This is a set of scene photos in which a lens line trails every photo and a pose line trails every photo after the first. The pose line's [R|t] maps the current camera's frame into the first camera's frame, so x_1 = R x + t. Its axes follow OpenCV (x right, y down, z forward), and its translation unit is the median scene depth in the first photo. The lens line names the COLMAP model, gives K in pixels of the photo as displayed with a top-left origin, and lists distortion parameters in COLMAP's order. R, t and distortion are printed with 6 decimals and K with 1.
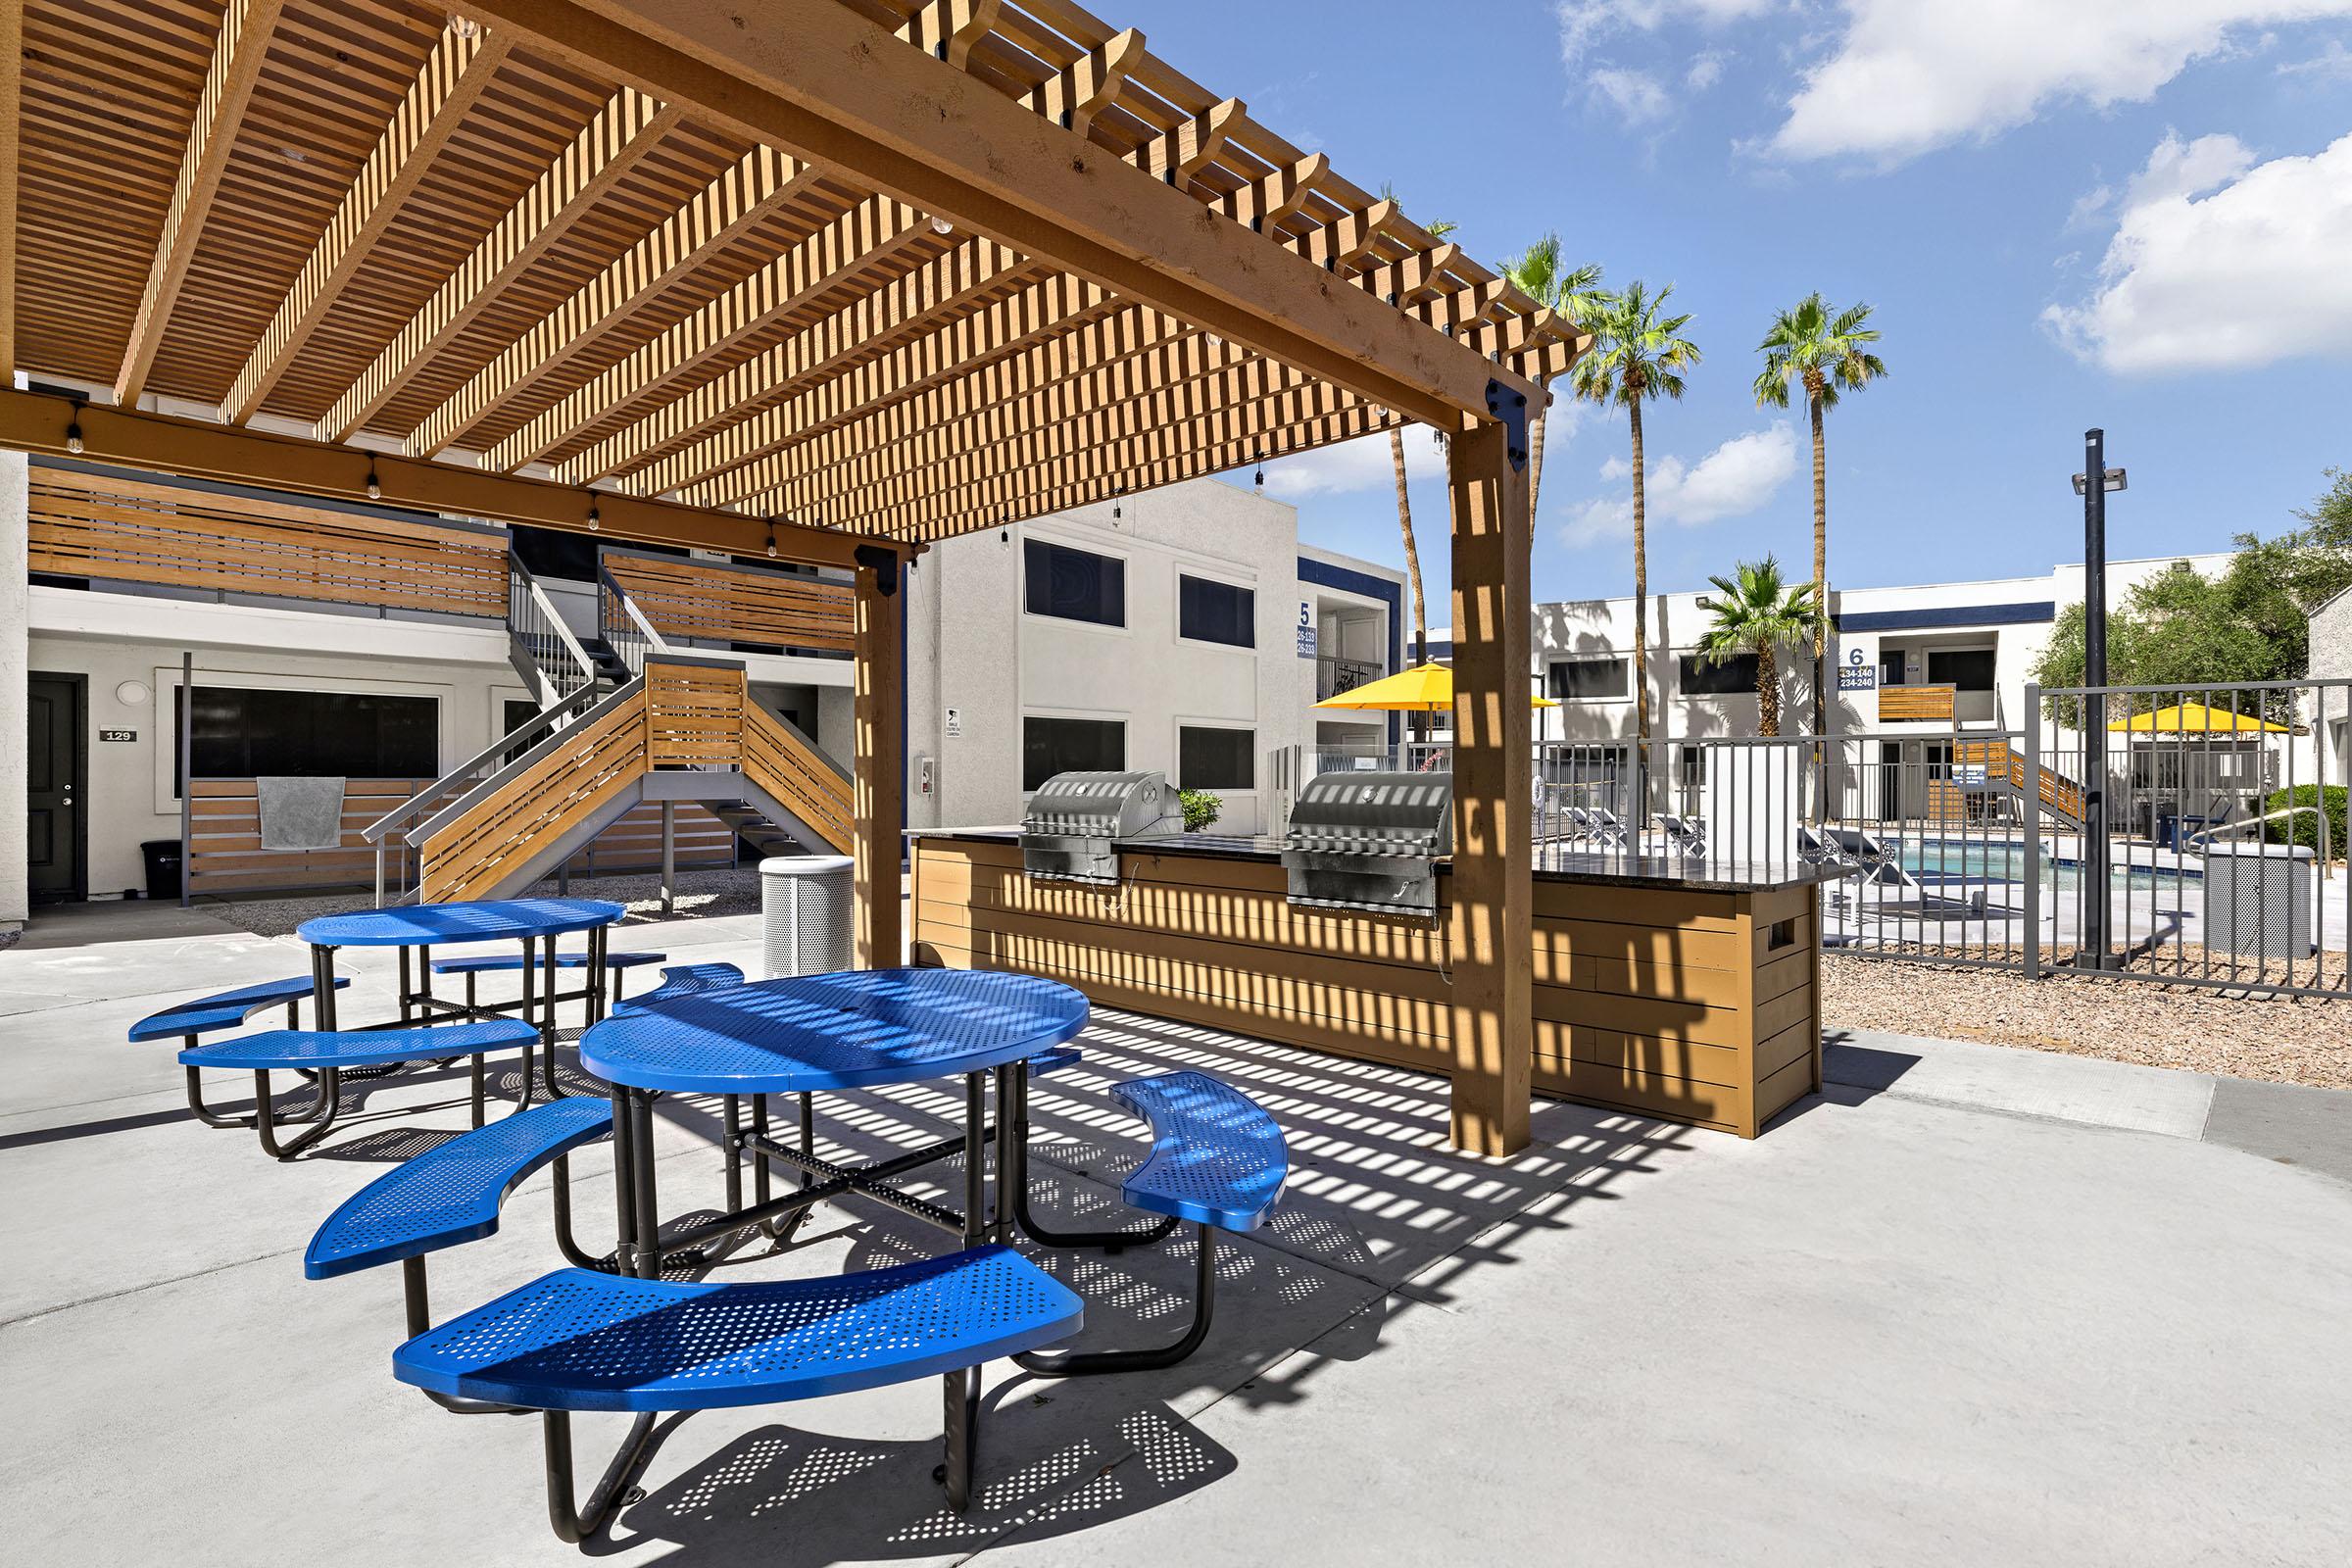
lens RADIAL K [[1141.8, 0, 1189.7], [0, 1141.8, 802.0], [0, 0, 1]] dist [-0.000450, 0.000568]
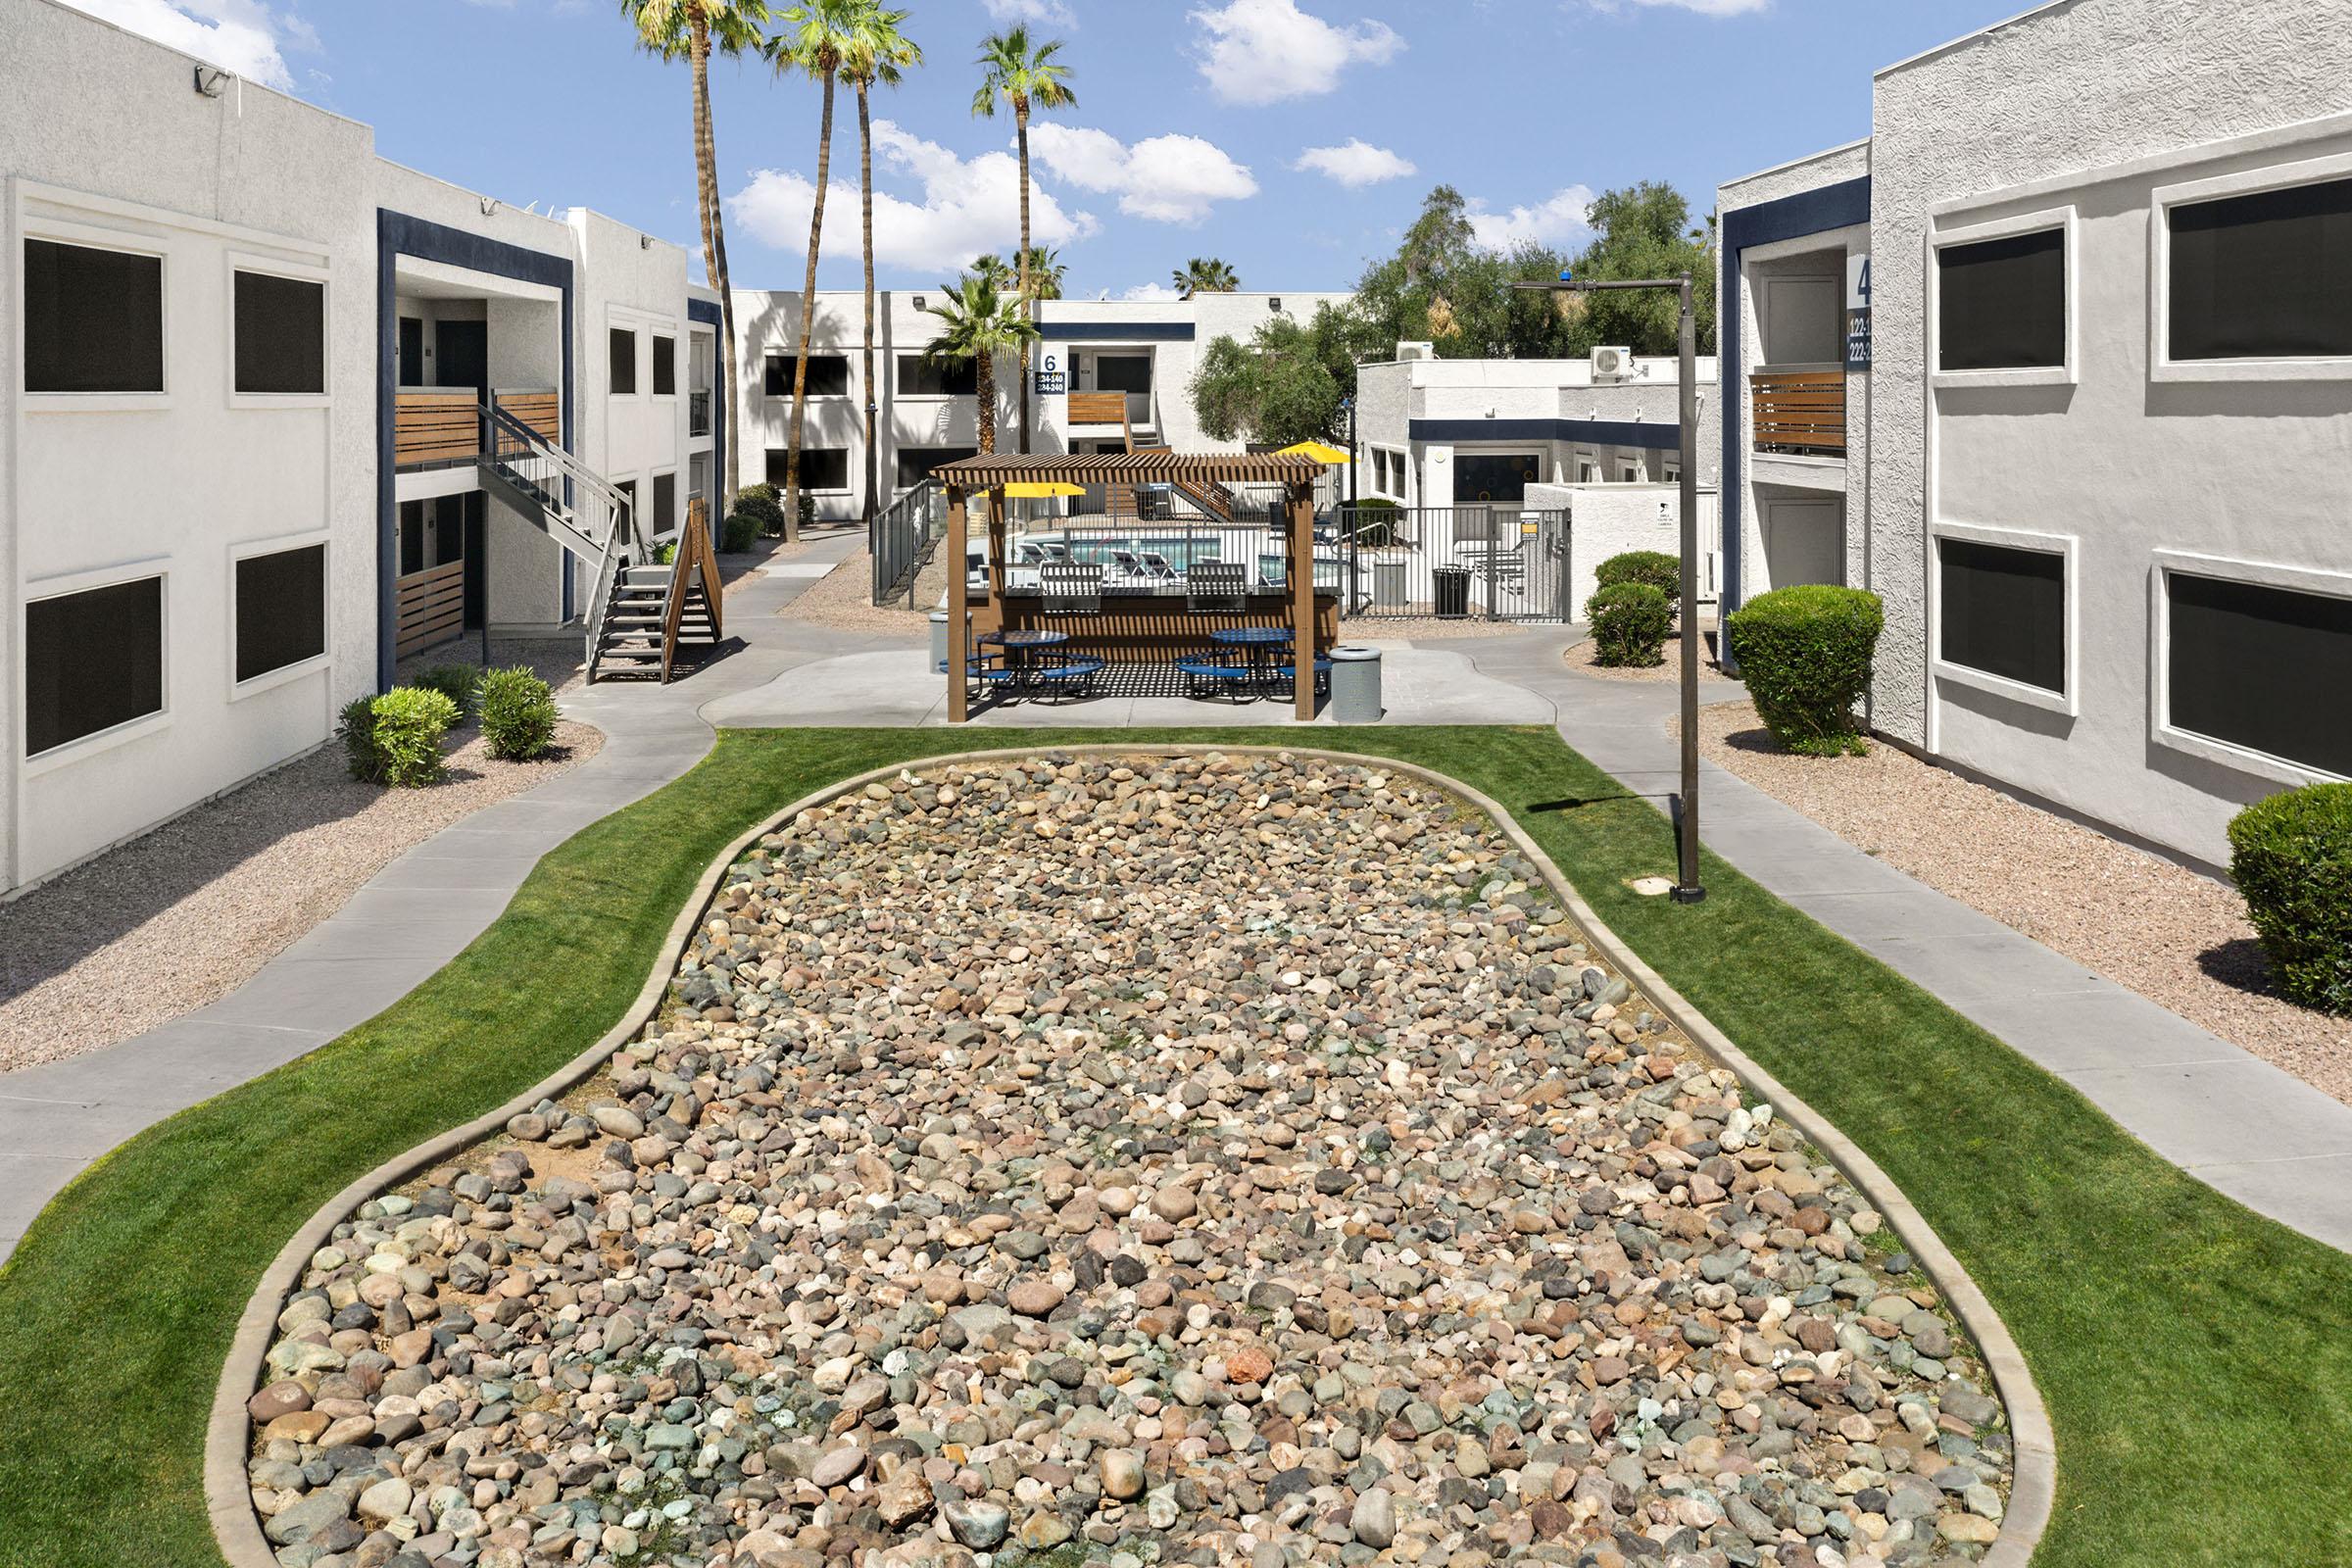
lens RADIAL K [[1874.3, 0, 1151.3], [0, 1874.3, 797.7], [0, 0, 1]] dist [0.013696, 0.007900]
pose [[0.752534, -0.143548, 0.642718, -0.582092], [0.022017, 0.980893, 0.193298, -0.068900], [-0.658185, -0.131313, 0.741316, -0.464631]]
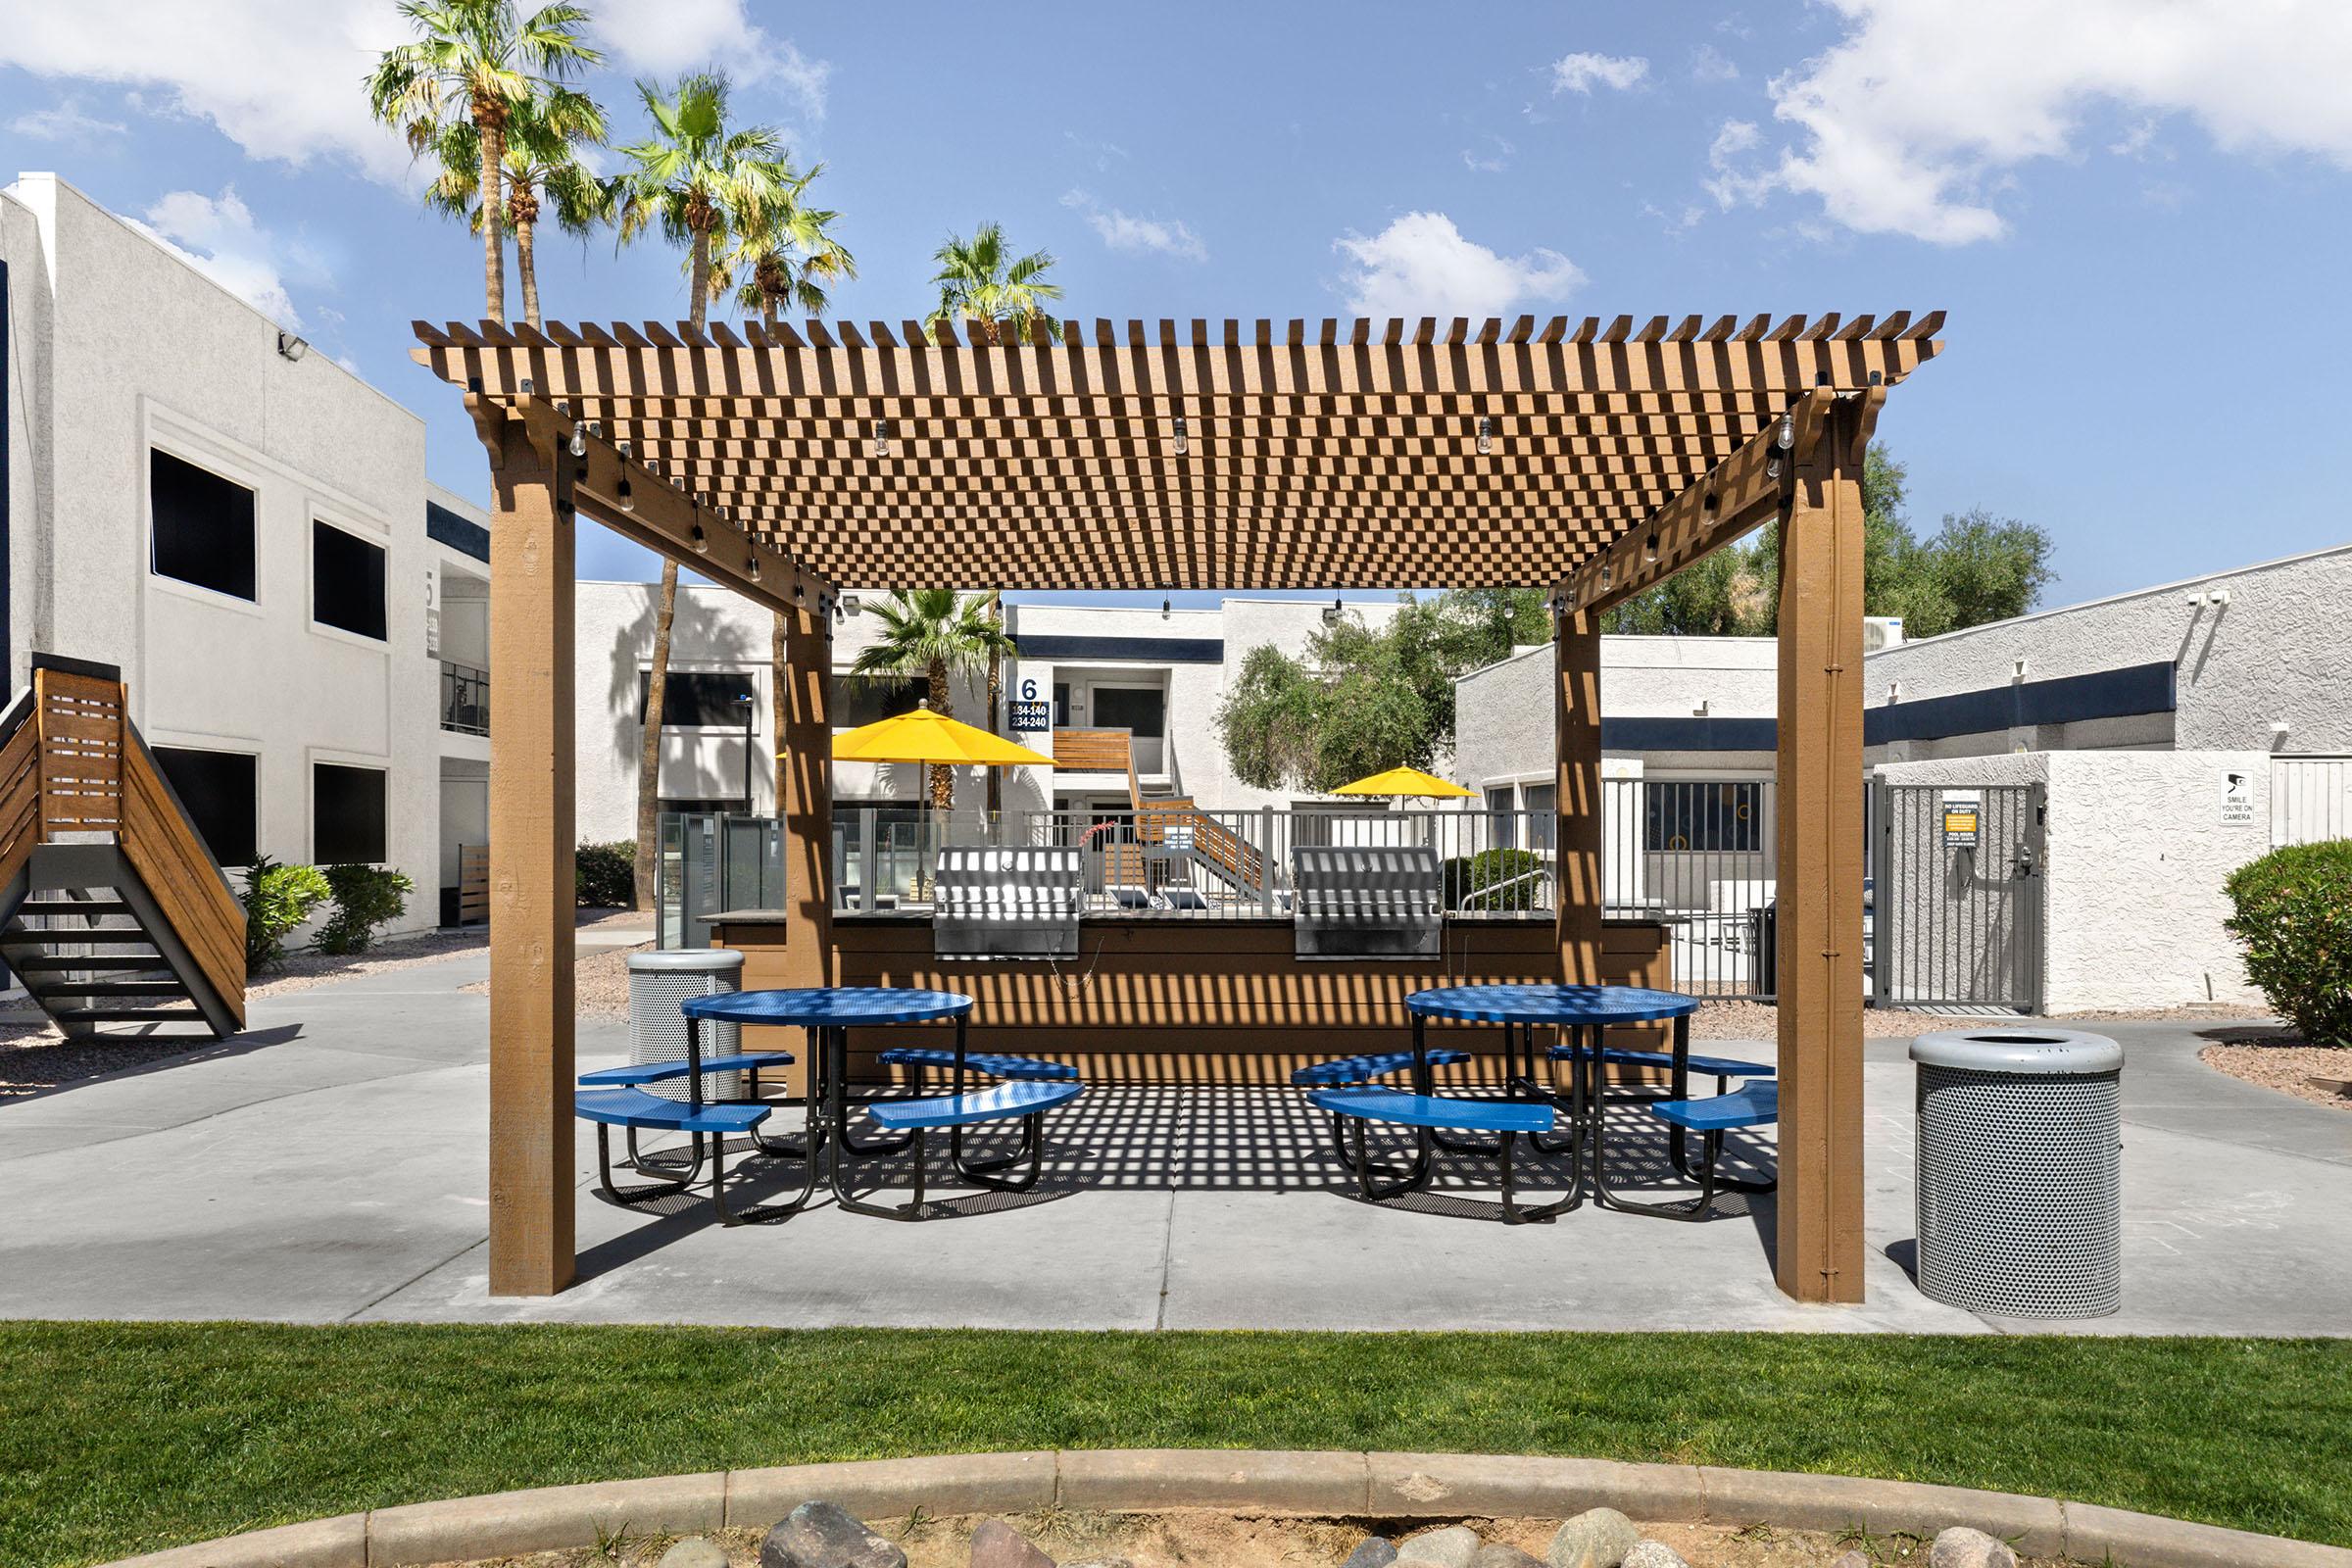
lens RADIAL K [[1894.1, 0, 1175.8], [0, 1894.1, 821.3], [0, 0, 1]] dist [-0.003267, 0.000358]
pose [[0.743894, 0.003392, 0.668289, -0.242647], [0.016970, 0.999569, -0.023964, -0.001236], [-0.668082, 0.029167, 0.743516, -0.058352]]
